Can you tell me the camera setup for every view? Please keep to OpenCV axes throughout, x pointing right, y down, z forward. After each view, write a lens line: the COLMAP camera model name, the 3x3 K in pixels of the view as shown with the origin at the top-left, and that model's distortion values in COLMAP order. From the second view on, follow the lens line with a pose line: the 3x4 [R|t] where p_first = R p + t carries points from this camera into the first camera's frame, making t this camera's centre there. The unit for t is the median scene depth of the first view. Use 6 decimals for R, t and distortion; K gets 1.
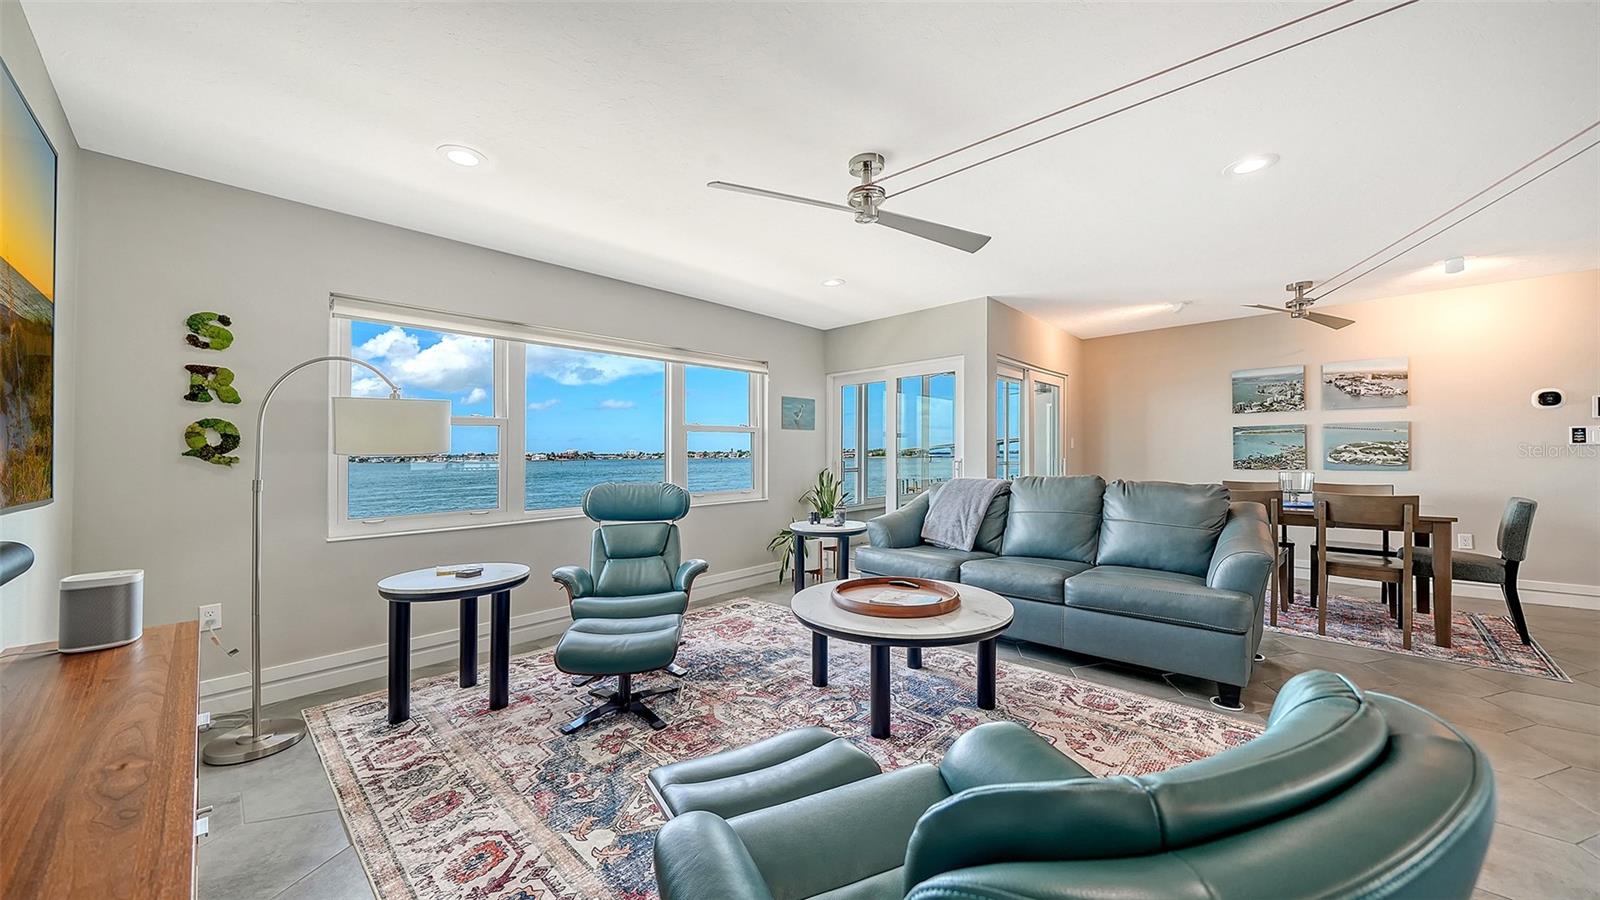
lens RADIAL K [[558.7, 0, 798.6], [0, 558.7, 432.4], [0, 0, 1]] dist [-0.009442, -0.000807]
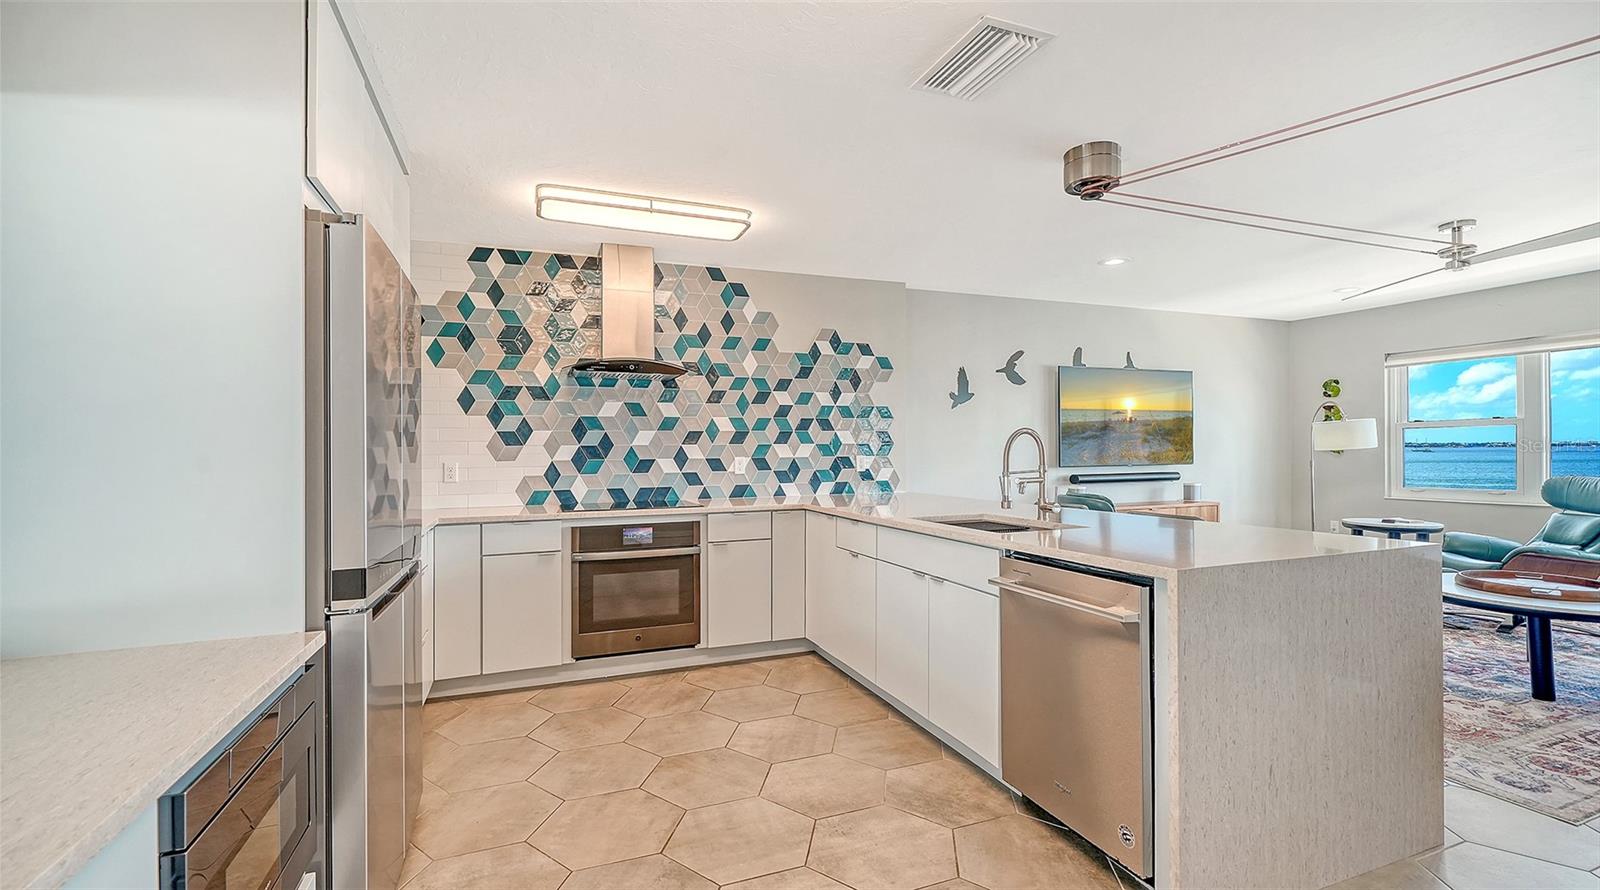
lens RADIAL K [[684.7, 0, 798.6], [0, 684.7, 453.7], [0, 0, 1]] dist [-0.000752, 0.000202]
pose [[-0.438797, 0.018375, -0.898399, 1.496824], [0.049594, 0.998762, -0.003795, -0.021946], [0.897217, -0.046221, -0.439165, 0.235451]]
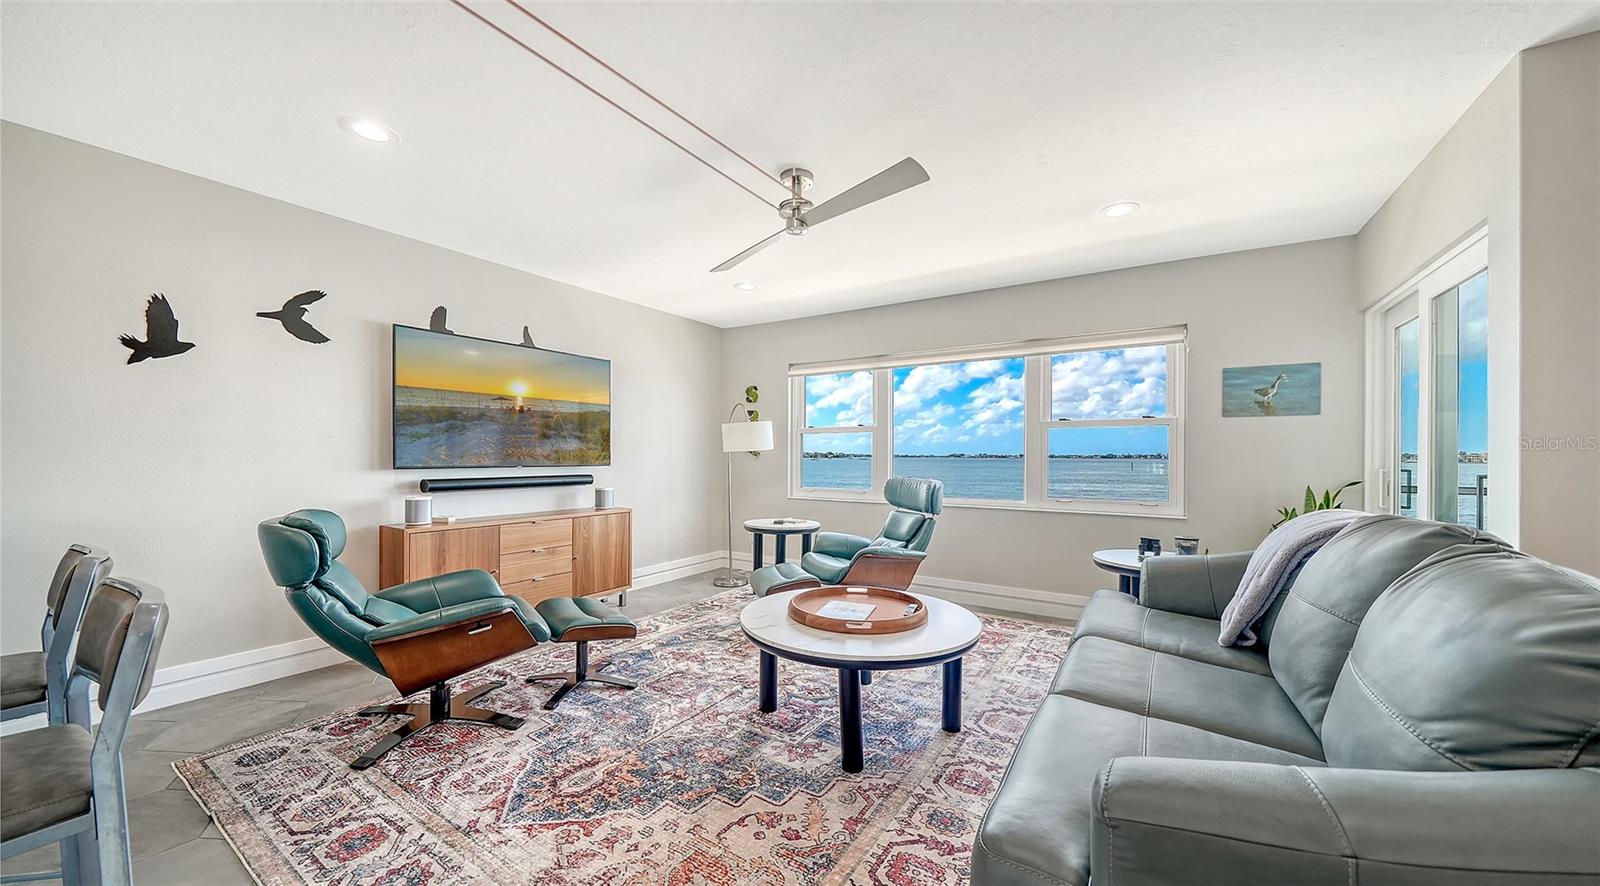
lens RADIAL K [[558.7, 0, 802.4], [0, 558.7, 463.0], [0, 0, 1]] dist [-0.009442, -0.000807]
pose [[0.177173, 0.023778, -0.983893, 0.791189], [0.032446, 0.999024, 0.029986, 0.017678], [0.983645, -0.037236, 0.176228, 0.573257]]
